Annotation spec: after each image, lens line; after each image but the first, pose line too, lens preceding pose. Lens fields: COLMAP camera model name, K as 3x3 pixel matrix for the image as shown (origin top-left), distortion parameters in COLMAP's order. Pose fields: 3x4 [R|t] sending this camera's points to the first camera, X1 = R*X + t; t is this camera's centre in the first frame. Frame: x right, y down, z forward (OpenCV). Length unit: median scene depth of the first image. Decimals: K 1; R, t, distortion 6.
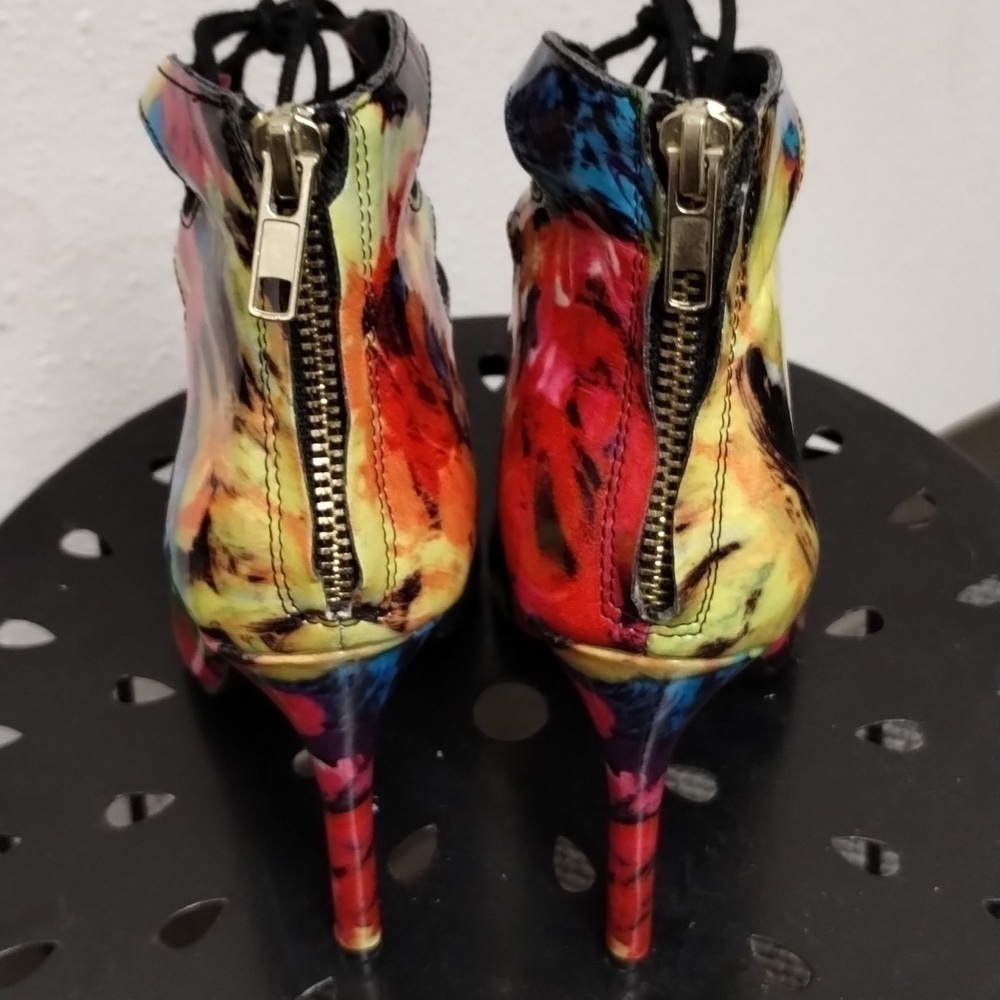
lens RADIAL K [[2166.1, 0, 501.3], [0, 2166.1, 497.6], [0, 0, 1]] dist [0.068207, 0.000000]
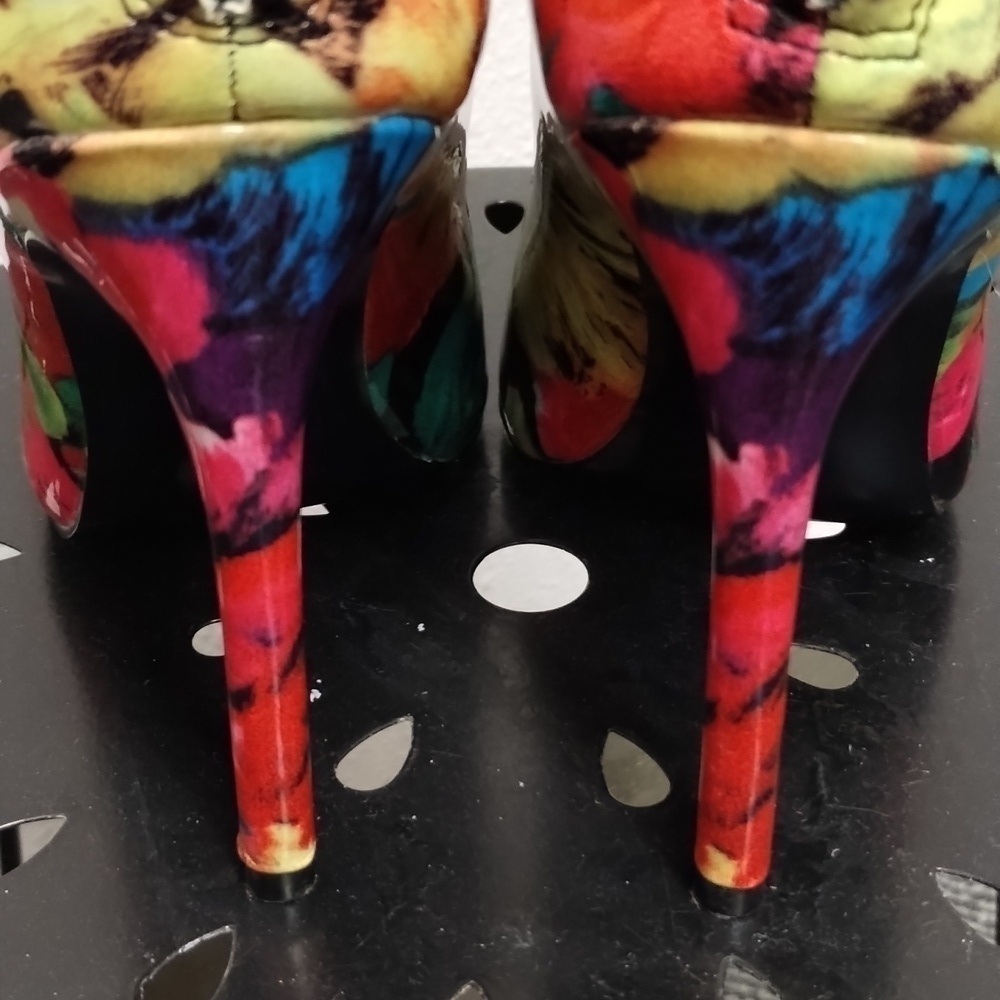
lens RADIAL K [[2166.1, 0, 498.1], [0, 2166.1, 502.3], [0, 0, 1]] dist [0.068207, 0.000000]
pose [[0.999949, 0.009922, 0.001794, -0.008807], [-0.009489, 0.986206, -0.165251, 0.242820], [-0.003409, 0.165225, 0.986250, 0.471797]]
